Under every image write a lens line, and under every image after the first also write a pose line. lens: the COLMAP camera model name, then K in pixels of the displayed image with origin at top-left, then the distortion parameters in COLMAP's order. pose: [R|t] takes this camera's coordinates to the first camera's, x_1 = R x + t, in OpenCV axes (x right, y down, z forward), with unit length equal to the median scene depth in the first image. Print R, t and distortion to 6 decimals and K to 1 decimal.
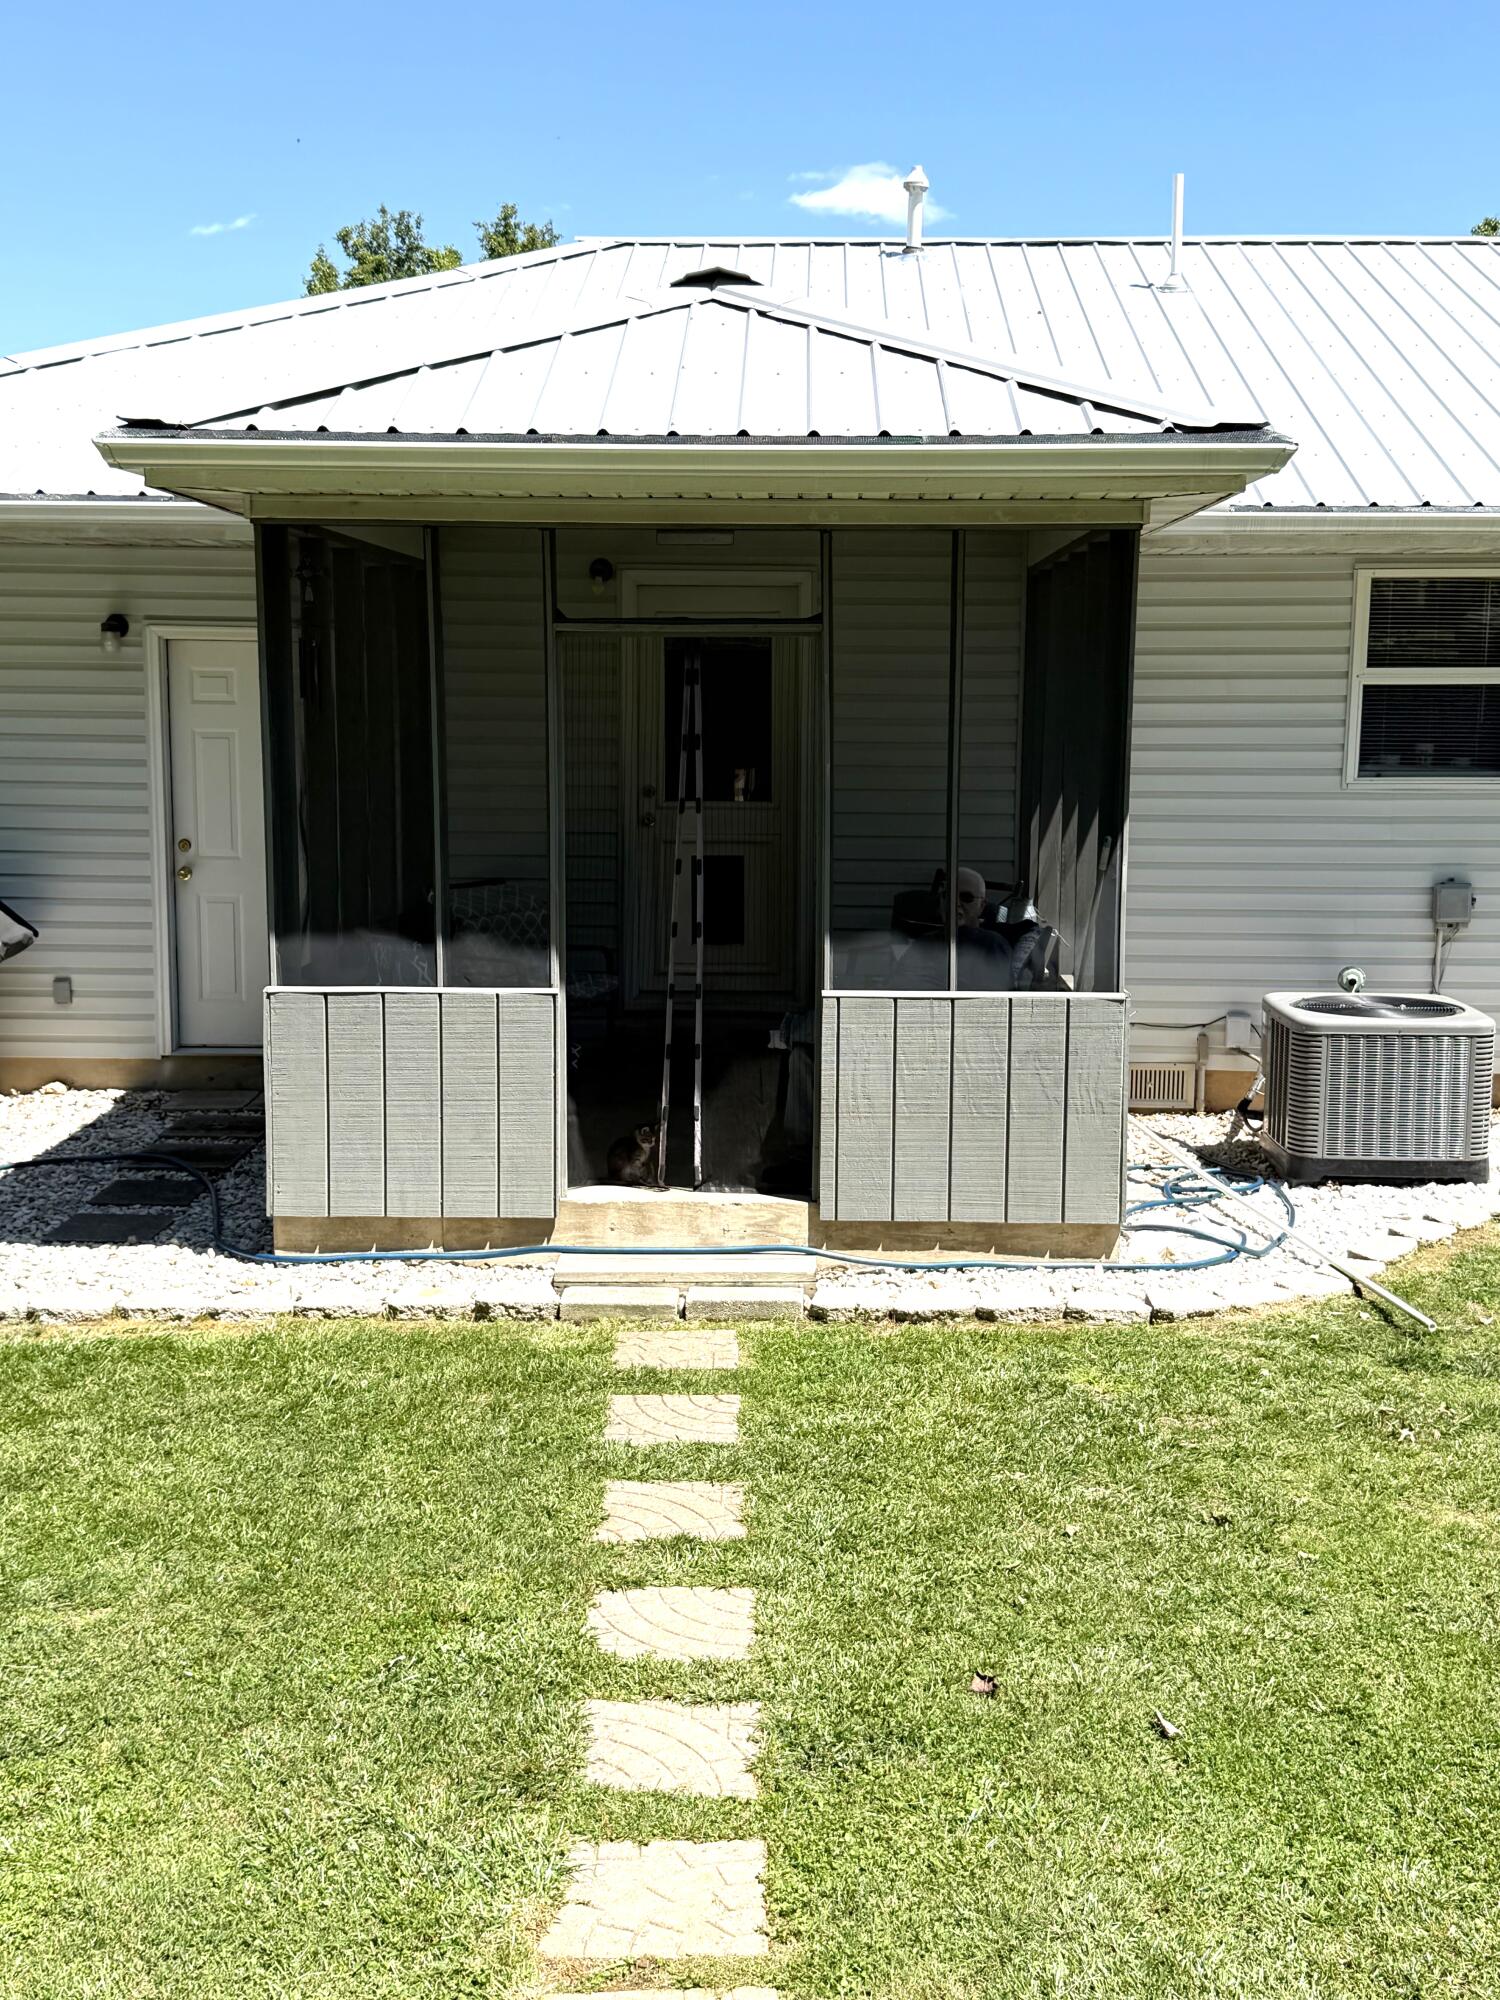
lens RADIAL K [[2204.4, 0, 747.6], [0, 2204.4, 990.6], [0, 0, 1]] dist [0.082176, 0.000000]
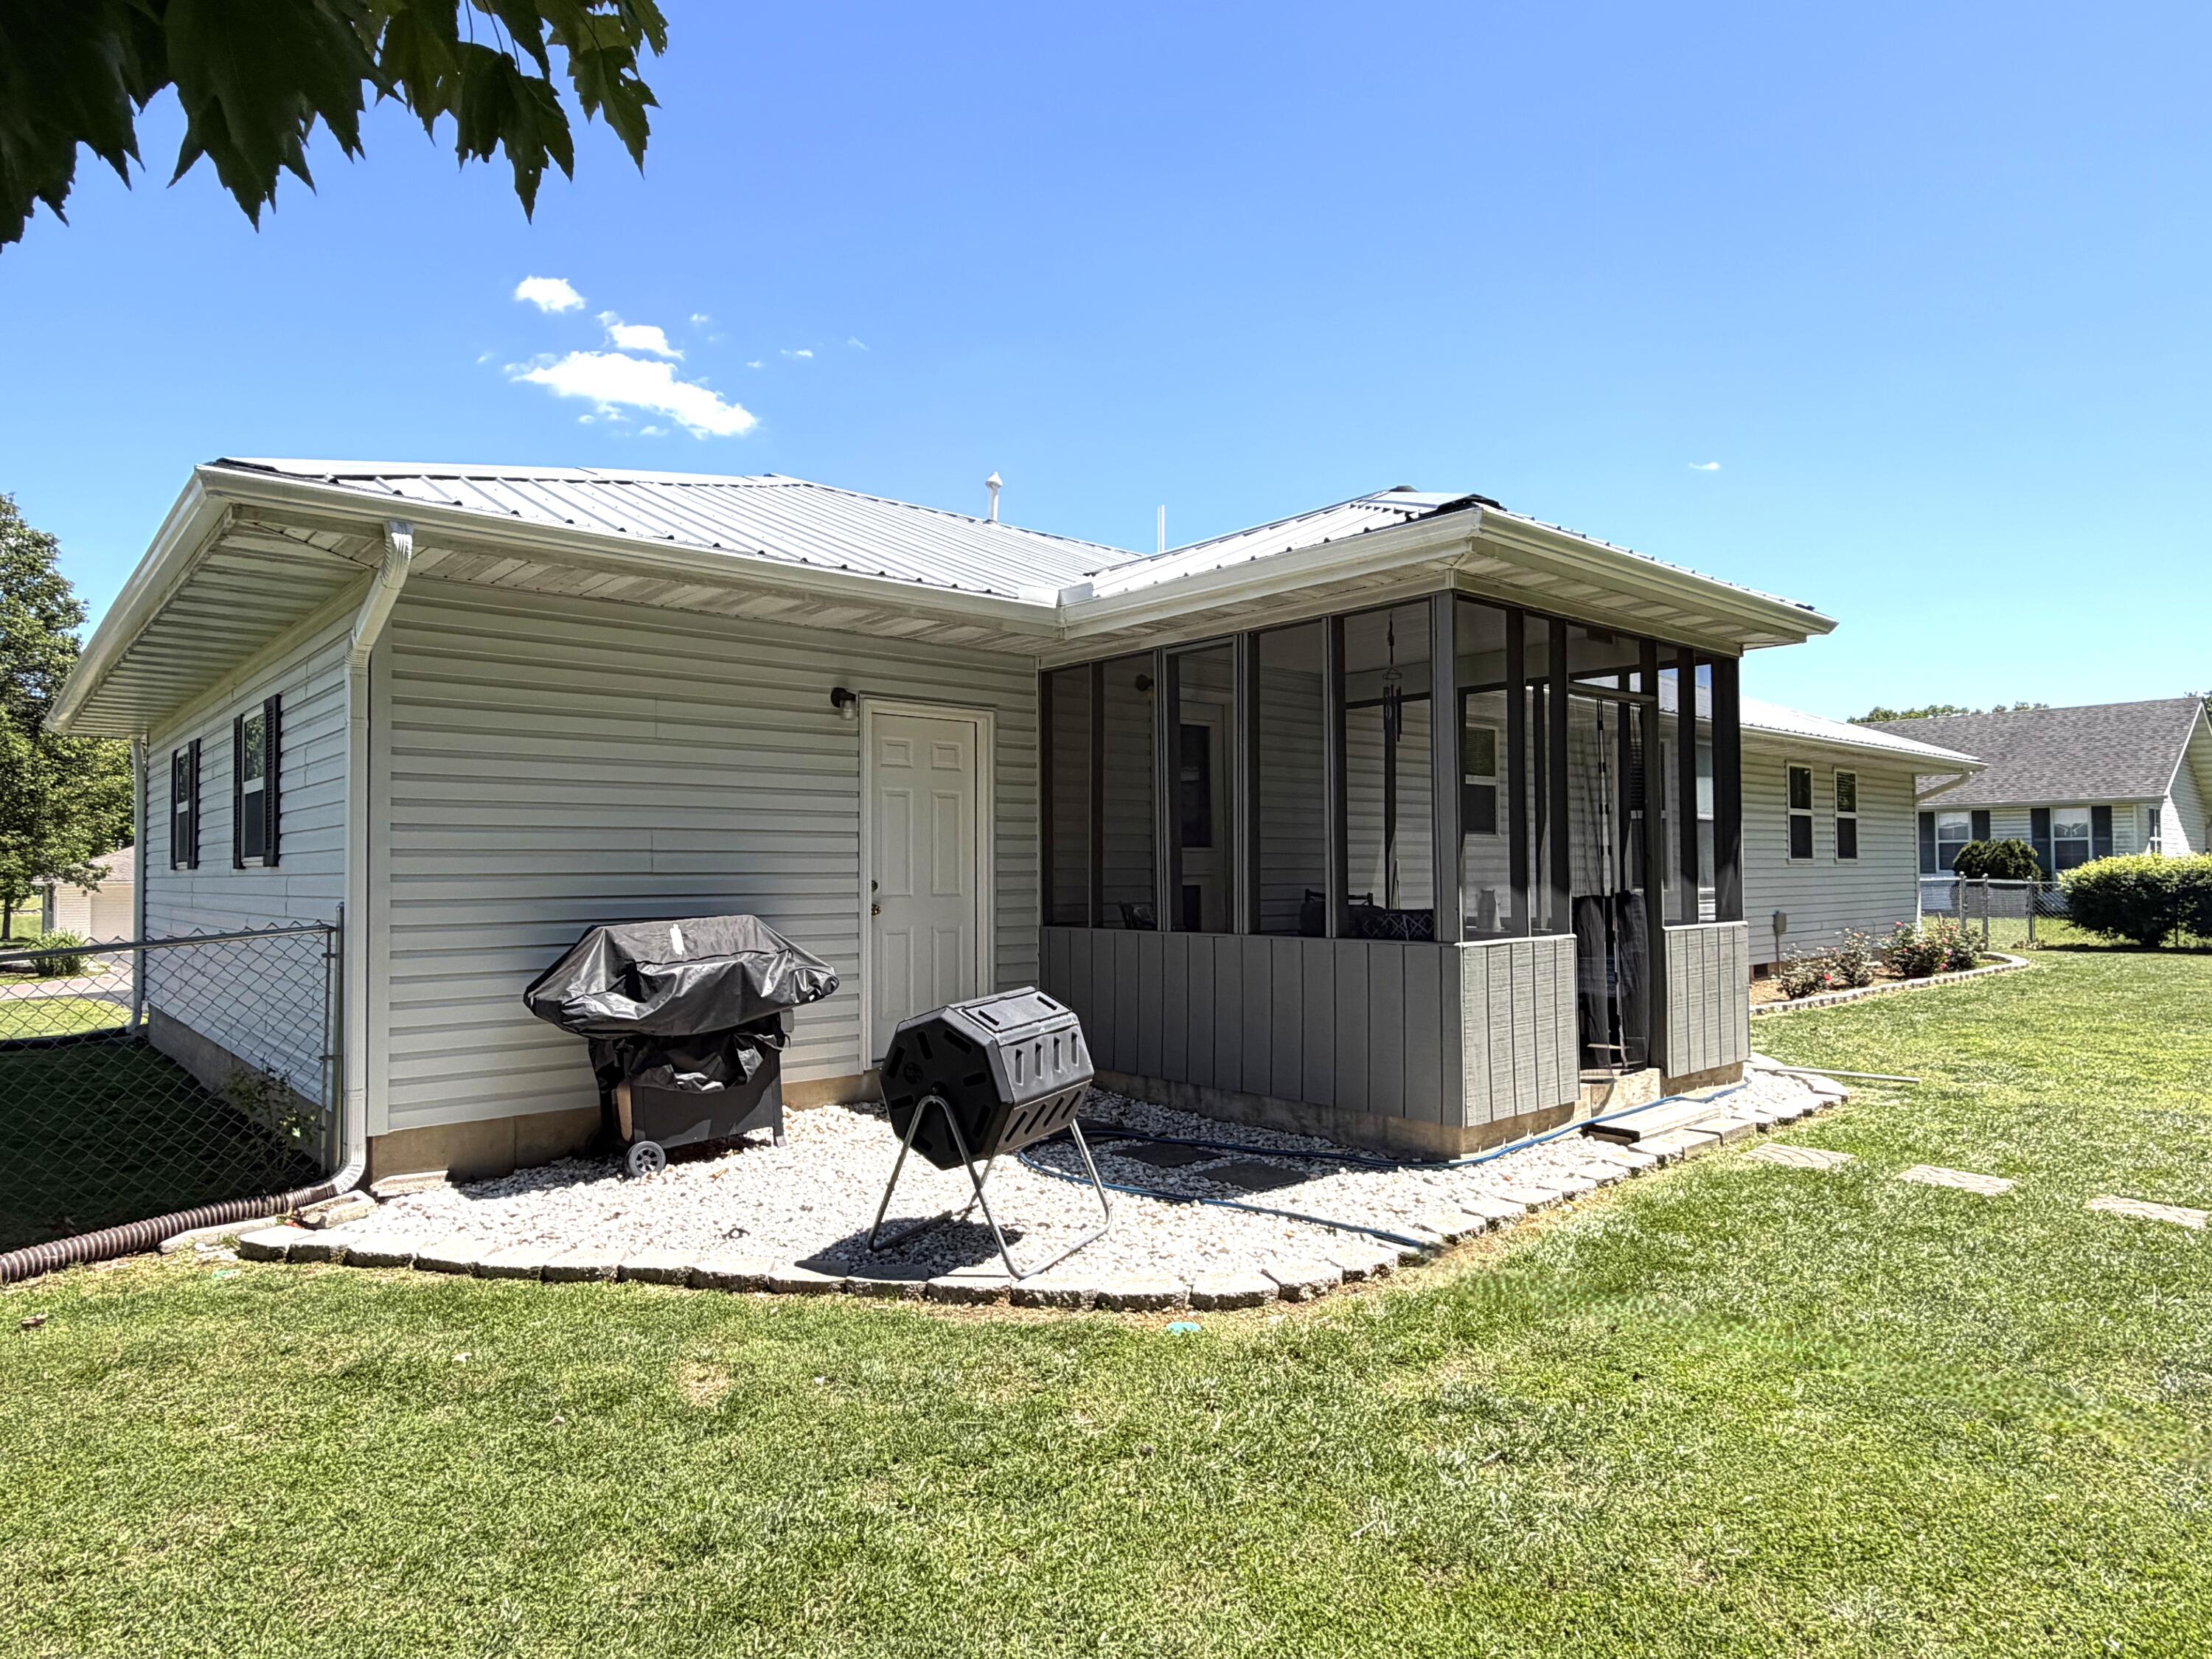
lens RADIAL K [[1302.8, 0, 1093.8], [0, 1302.8, 830.9], [0, 0, 1]] dist [0.006209, -0.004435]
pose [[0.734035, 0.010264, 0.679034, -0.906196], [0.104587, 0.986248, -0.127967, 0.008411], [-0.671010, 0.164950, 0.722868, 0.599242]]
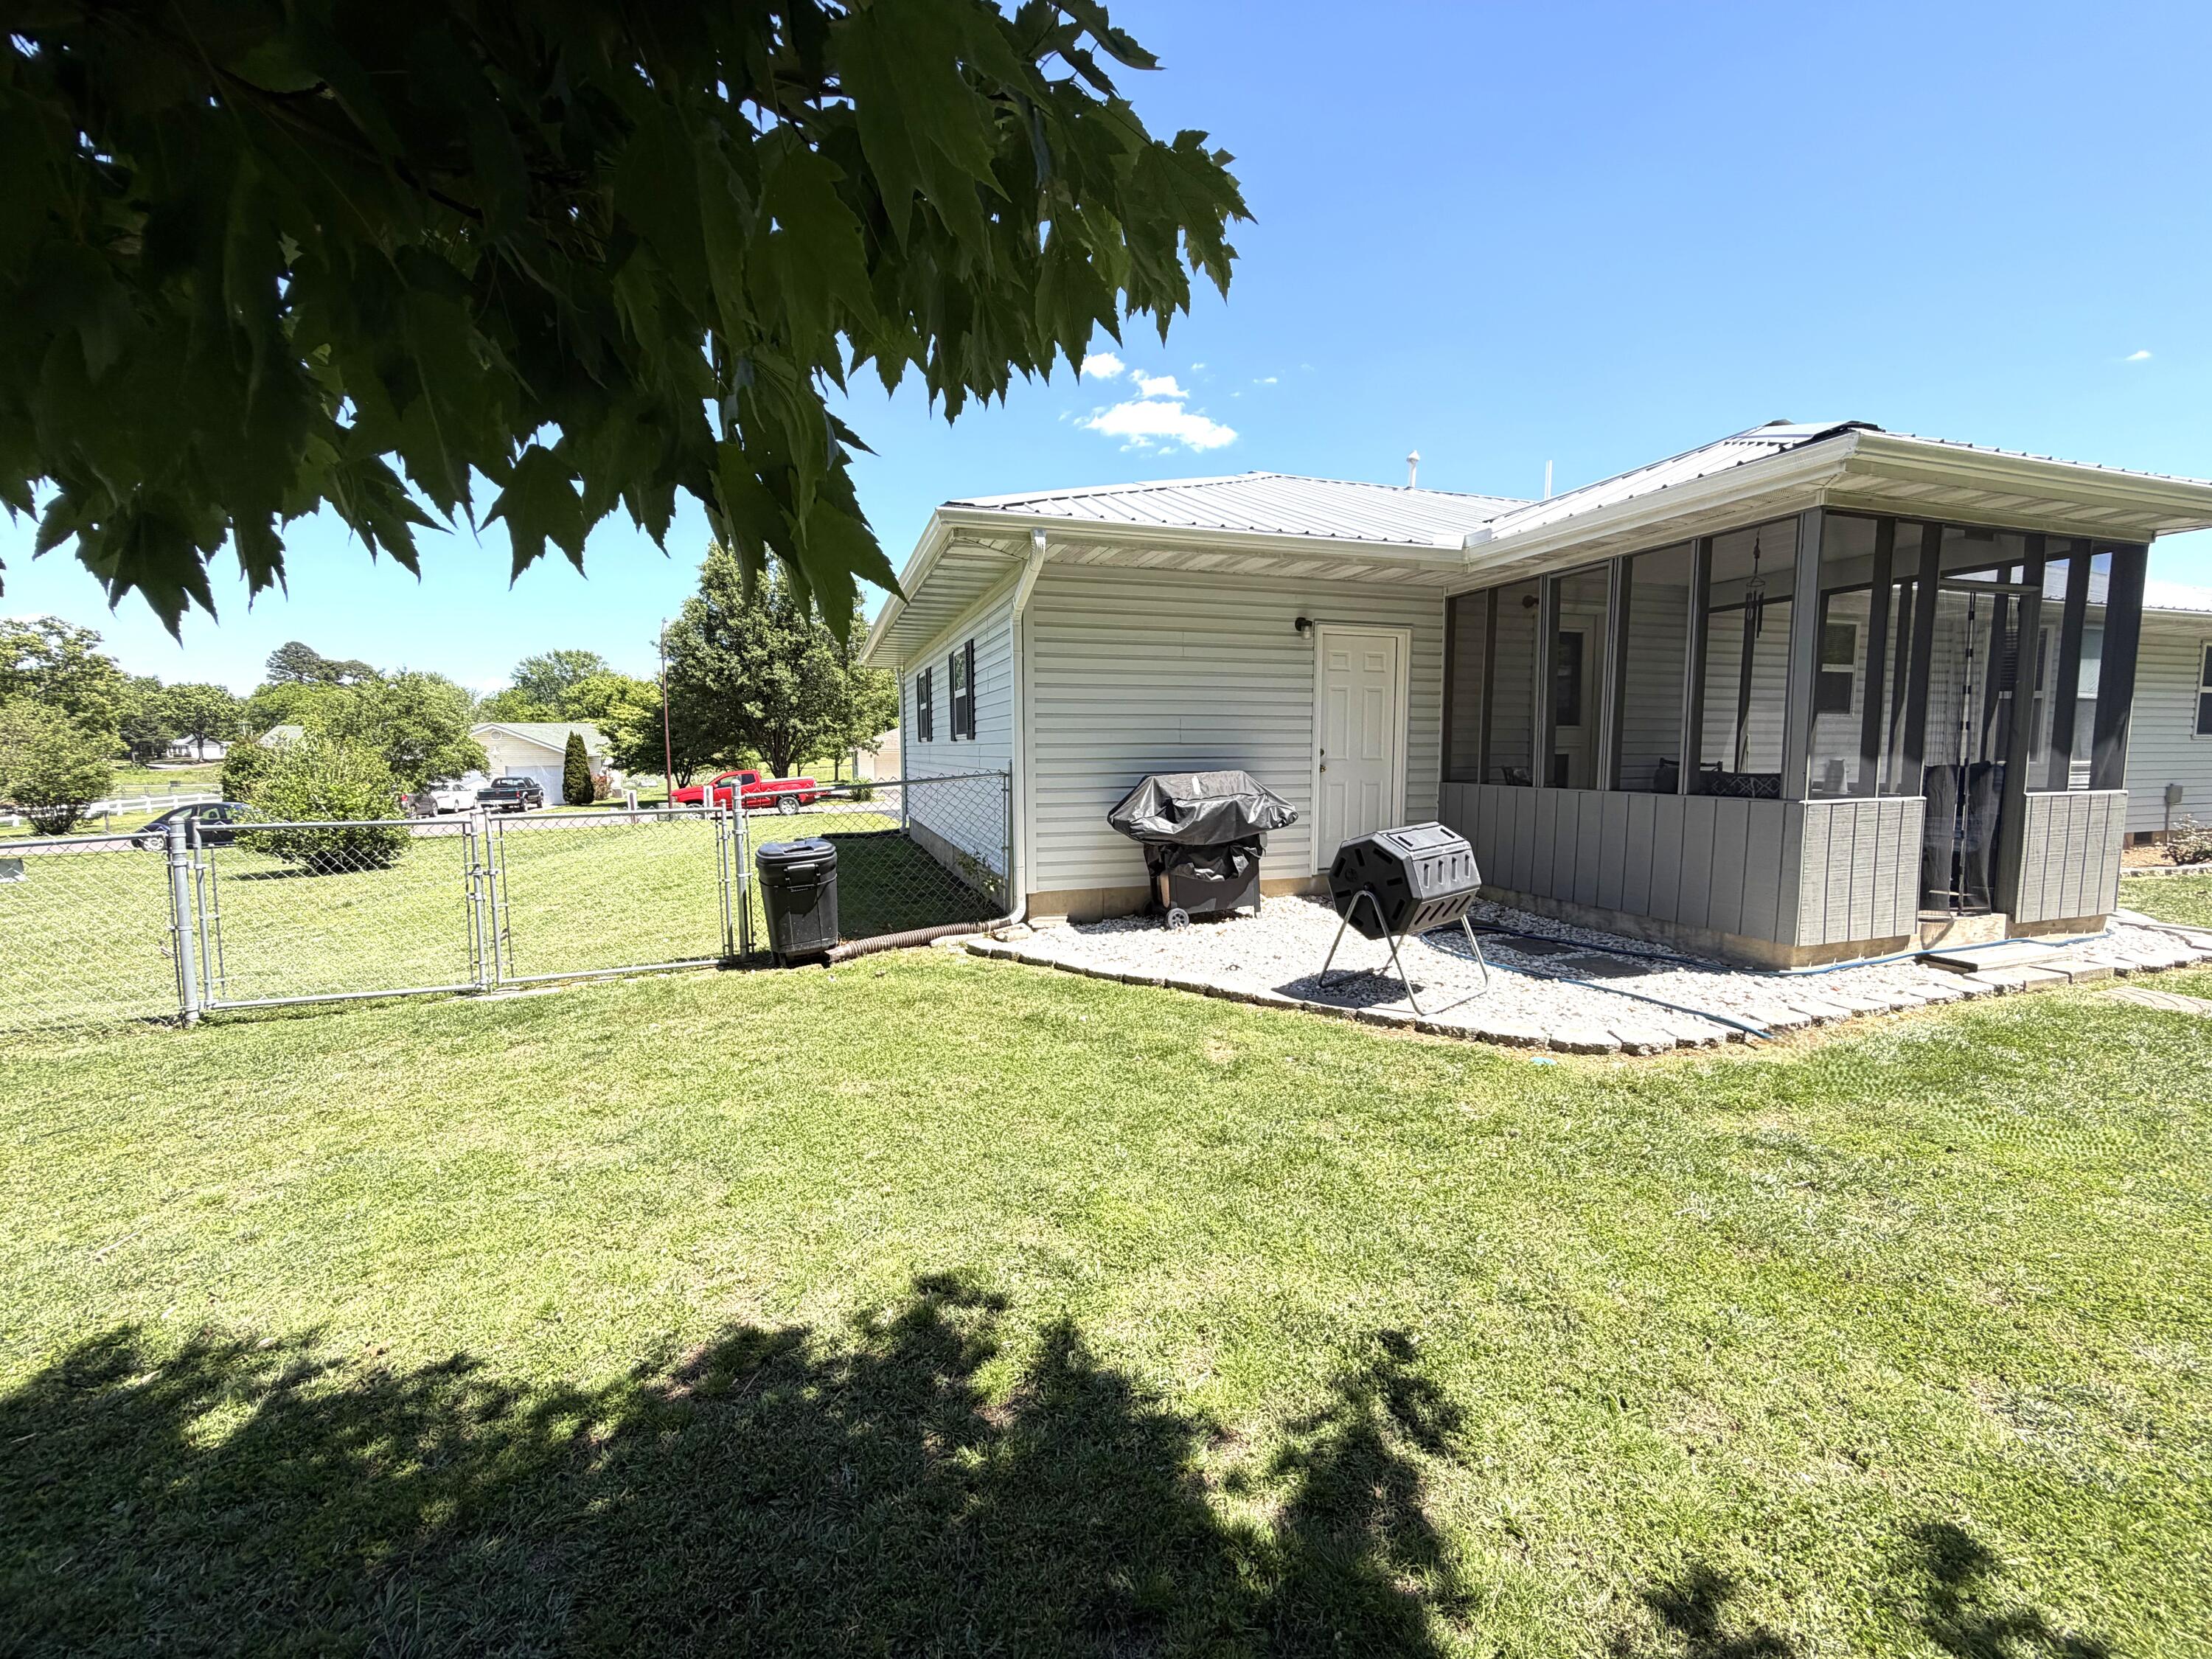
lens RADIAL K [[882.3, 0, 1097.3], [0, 882.3, 823.4], [0, 0, 1]] dist [-0.002465, 0.001176]
pose [[0.942026, -0.037481, 0.333440, -0.928355], [0.054761, 0.997591, -0.042574, 0.013458], [-0.331041, 0.058366, 0.941810, 0.585855]]
